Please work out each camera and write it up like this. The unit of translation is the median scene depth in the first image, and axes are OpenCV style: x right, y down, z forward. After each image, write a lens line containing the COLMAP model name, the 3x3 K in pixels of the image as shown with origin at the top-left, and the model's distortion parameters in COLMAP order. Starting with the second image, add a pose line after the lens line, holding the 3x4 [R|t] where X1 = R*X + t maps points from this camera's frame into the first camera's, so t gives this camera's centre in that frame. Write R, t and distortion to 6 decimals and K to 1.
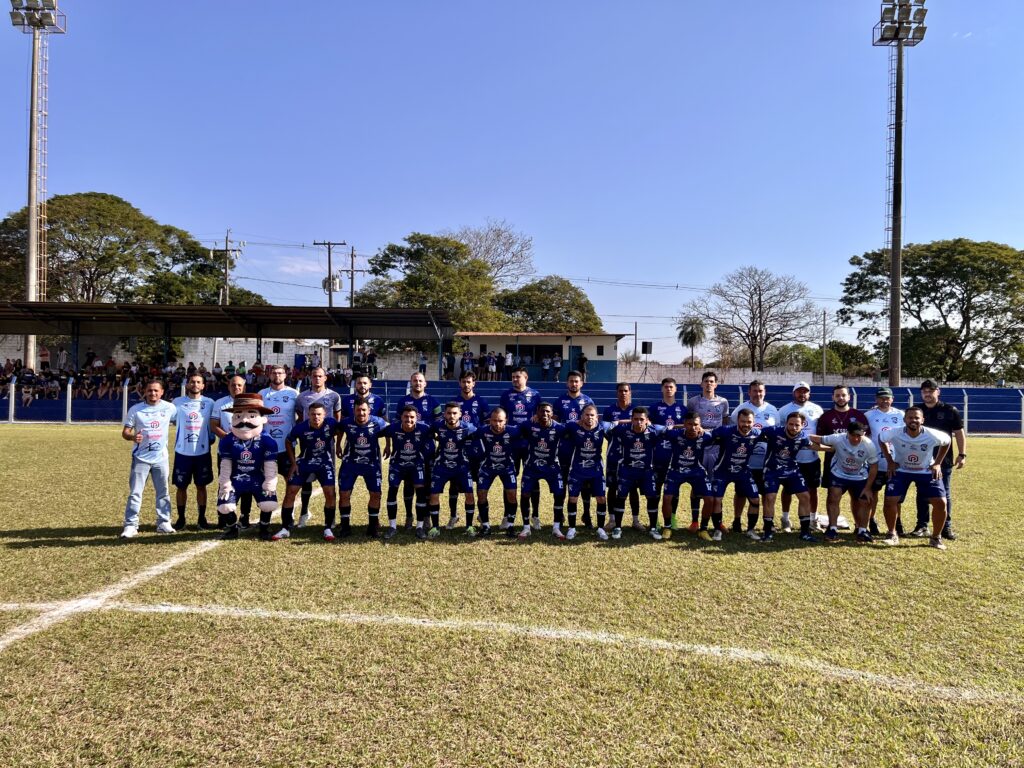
lens RADIAL K [[813.1, 0, 512.0], [0, 813.1, 384.0], [0, 0, 1]] dist [0.121102, -0.160913]
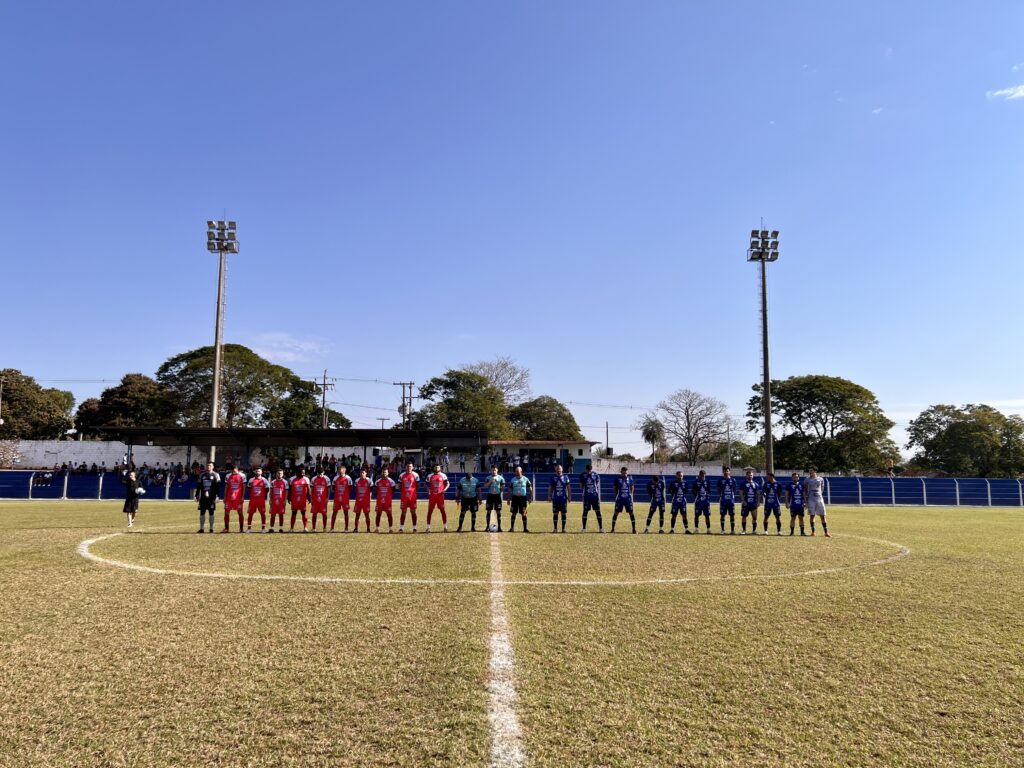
lens RADIAL K [[813.1, 0, 512.0], [0, 813.1, 384.0], [0, 0, 1]] dist [0.121102, -0.160913]
pose [[0.999543, -0.002025, 0.030165, -0.054122], [0.005334, 0.993913, -0.110043, -0.000666], [-0.029758, 0.110154, 0.993469, -0.432081]]
